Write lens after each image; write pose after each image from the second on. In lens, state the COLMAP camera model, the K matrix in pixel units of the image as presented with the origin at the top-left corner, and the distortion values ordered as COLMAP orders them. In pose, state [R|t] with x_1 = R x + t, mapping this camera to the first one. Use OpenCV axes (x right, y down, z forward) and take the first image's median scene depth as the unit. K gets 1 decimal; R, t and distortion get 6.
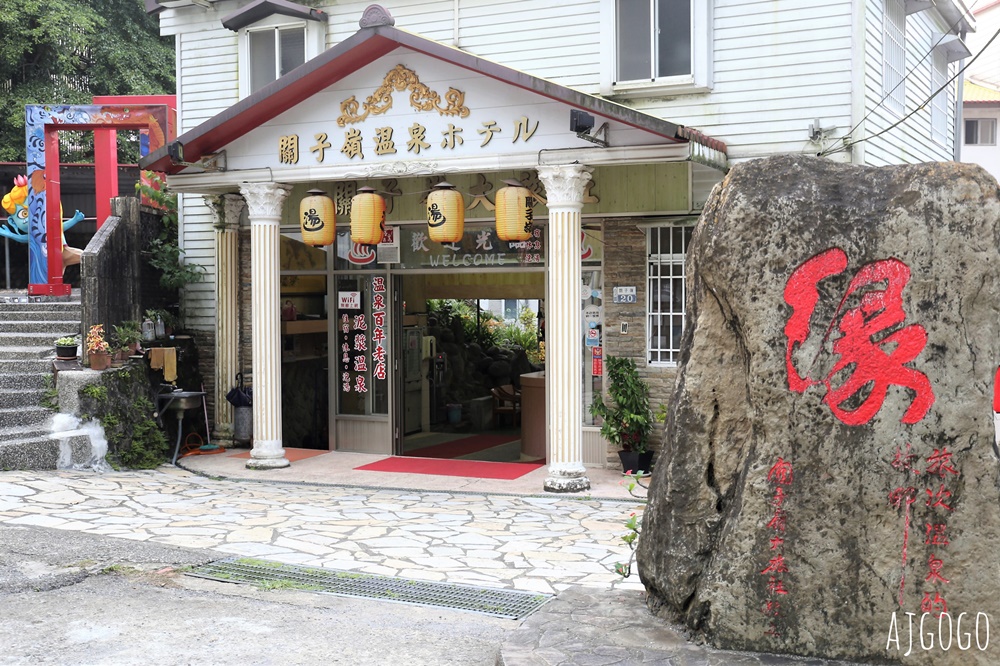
lens RADIAL K [[1210.9, 0, 500.9], [0, 1210.9, 330.0], [0, 0, 1]] dist [0.146166, 0.000000]
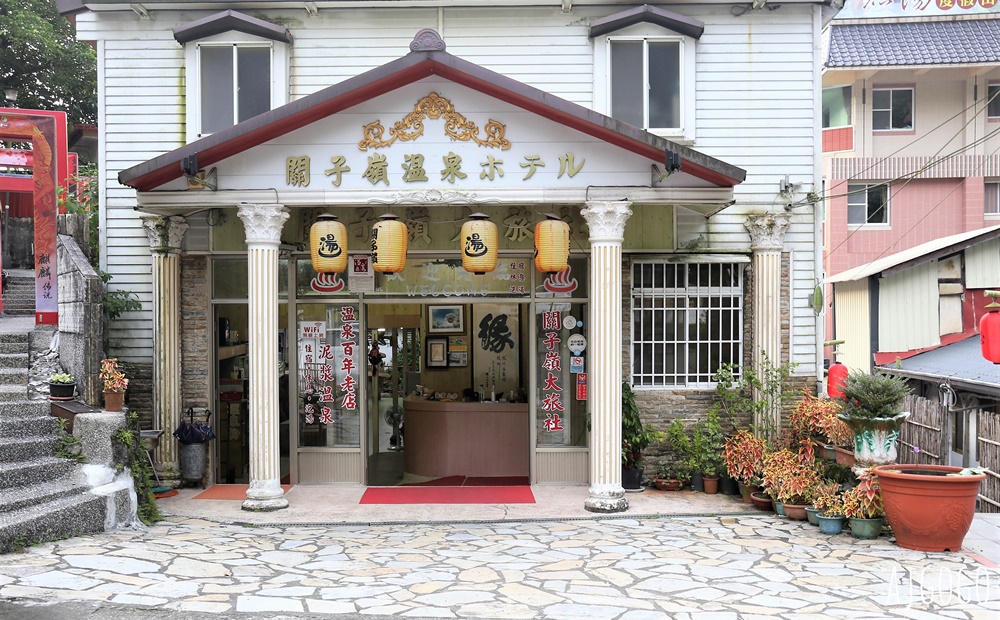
lens RADIAL K [[966.4, 0, 470.2], [0, 966.4, 345.6], [0, 0, 1]] dist [0.039713, 0.000000]
pose [[0.904676, -0.007839, 0.426027, -0.384733], [0.010555, 0.999936, -0.004014, -0.008154], [-0.425969, 0.008128, 0.904701, 0.269939]]
